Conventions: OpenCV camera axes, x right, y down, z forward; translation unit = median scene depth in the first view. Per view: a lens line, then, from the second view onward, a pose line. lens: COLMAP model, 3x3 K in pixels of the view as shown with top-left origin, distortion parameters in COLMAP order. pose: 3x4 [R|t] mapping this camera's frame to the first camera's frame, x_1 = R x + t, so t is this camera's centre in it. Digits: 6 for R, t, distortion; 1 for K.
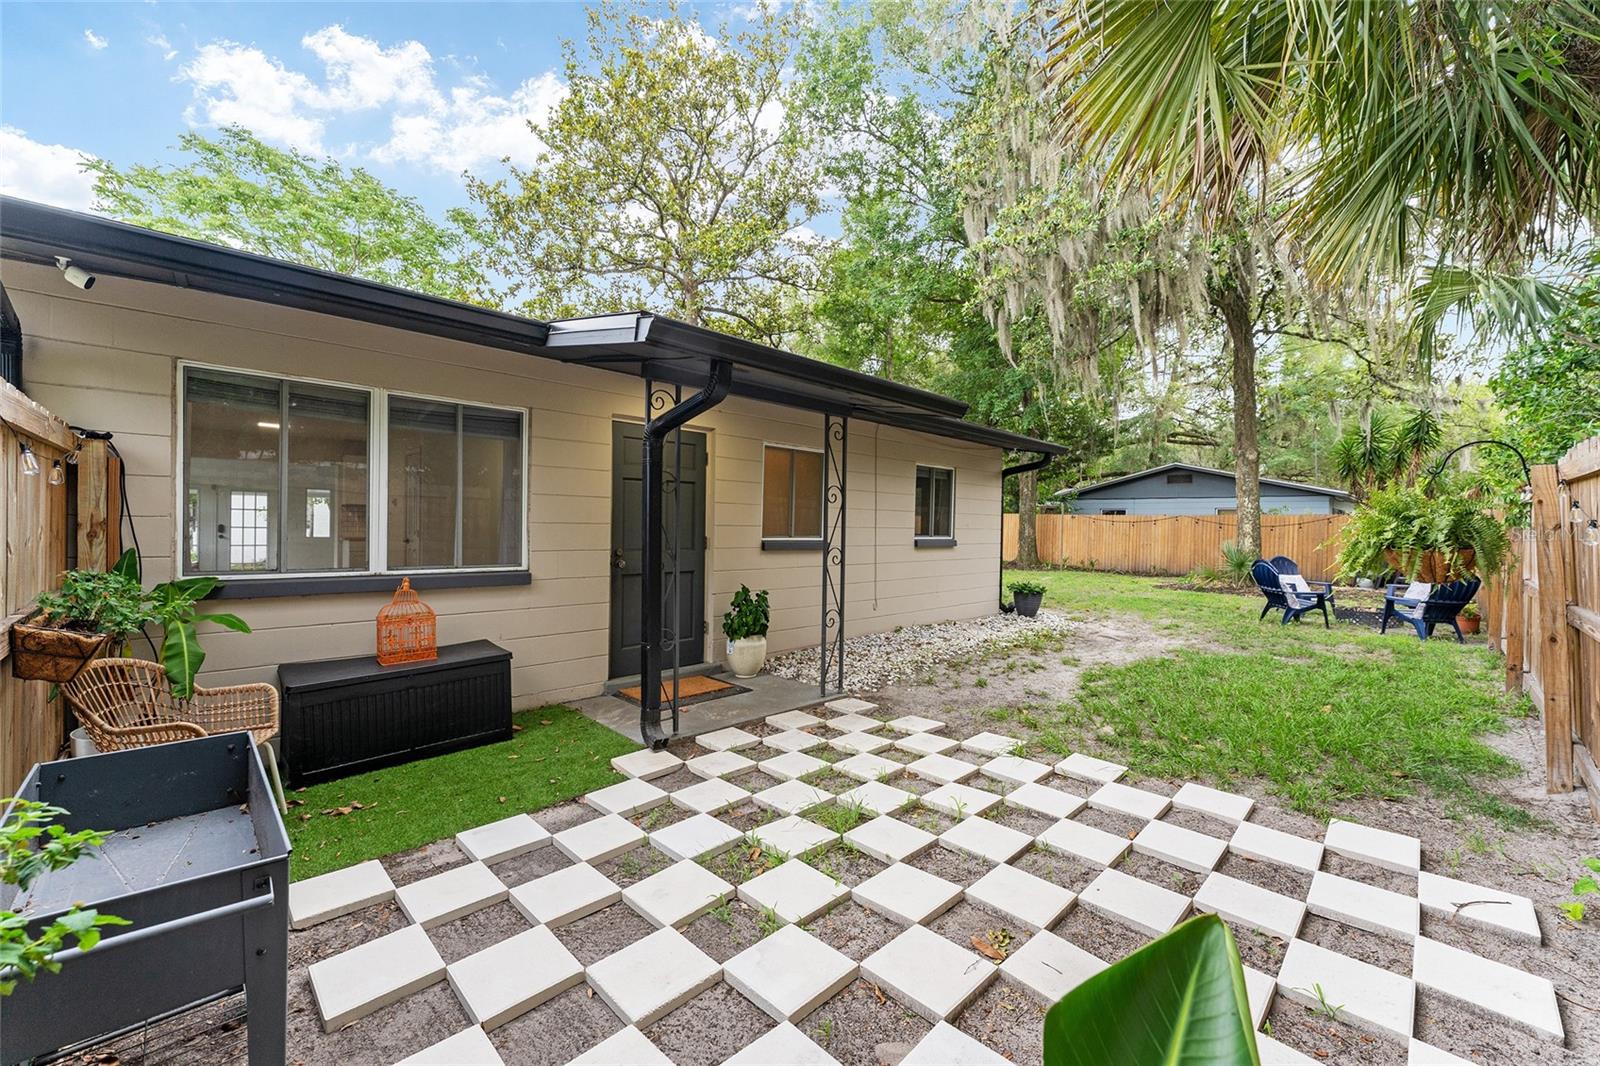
lens RADIAL K [[642.0, 0, 804.5], [0, 642.0, 532.8], [0, 0, 1]] dist [-0.000176, -0.000740]
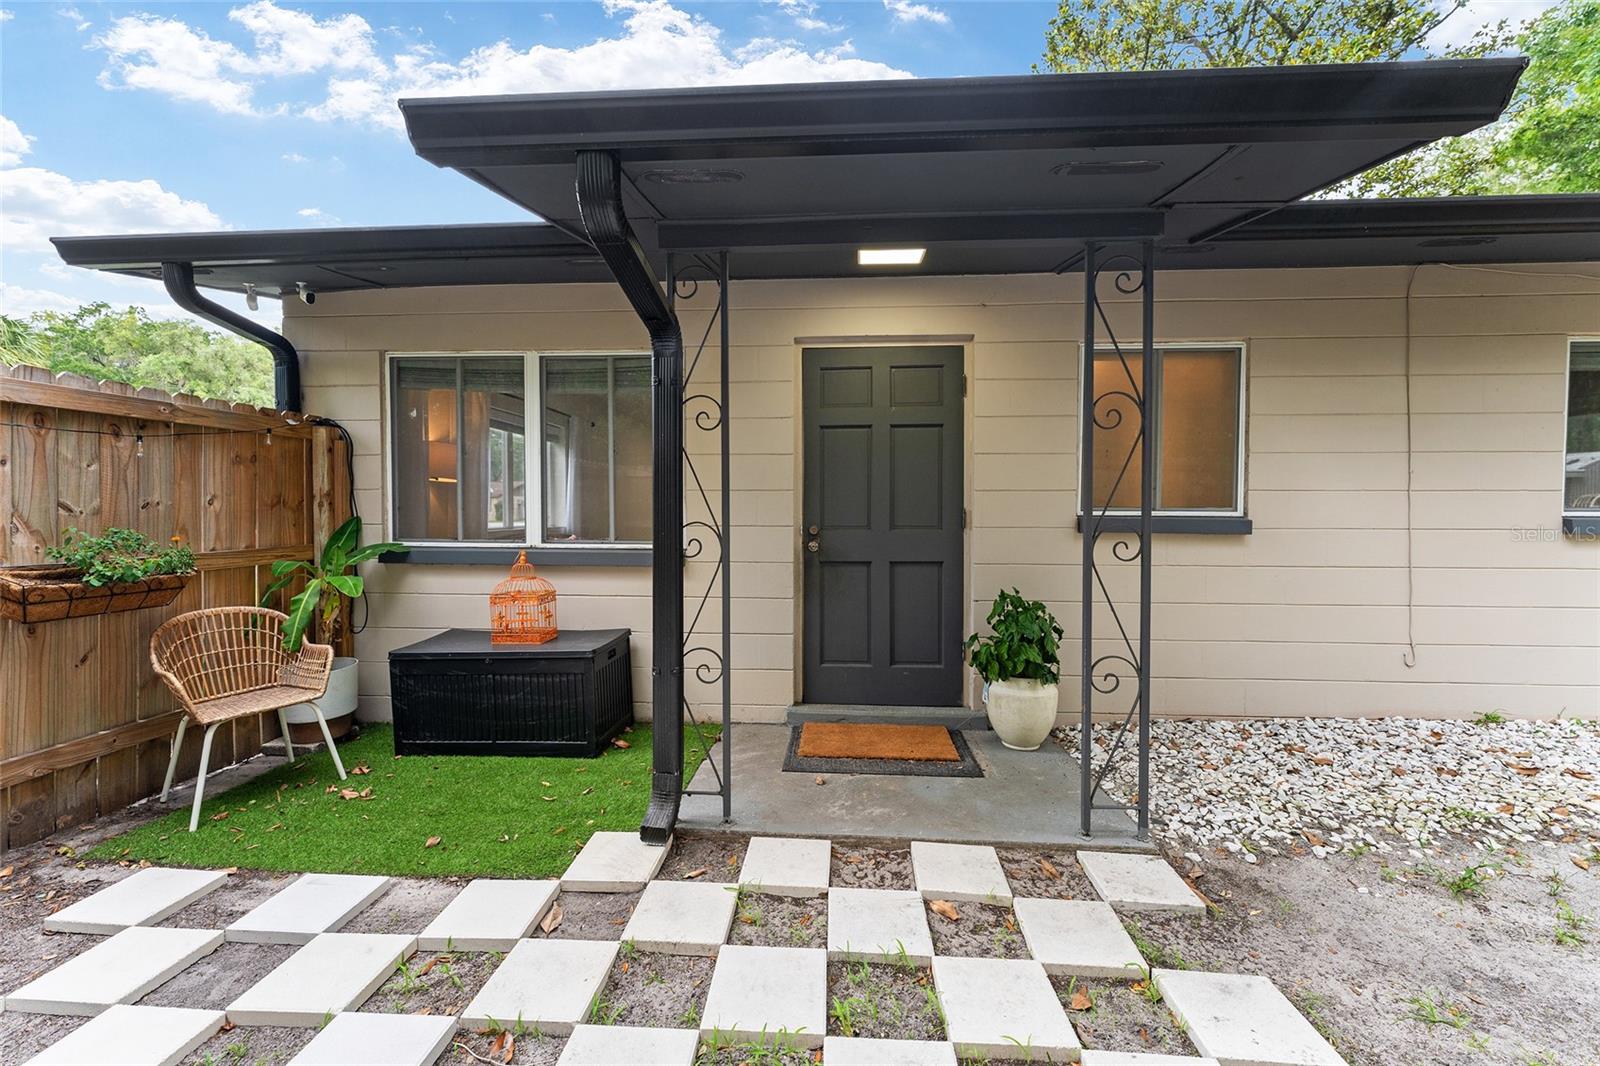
lens RADIAL K [[642.0, 0, 803.0], [0, 642.0, 524.9], [0, 0, 1]] dist [-0.000176, -0.000740]
pose [[0.660728, -0.000446, -0.750625, 0.312837], [-0.000418, 0.999999, -0.000963, 0.032282], [0.750625, 0.000950, 0.660728, 0.663481]]
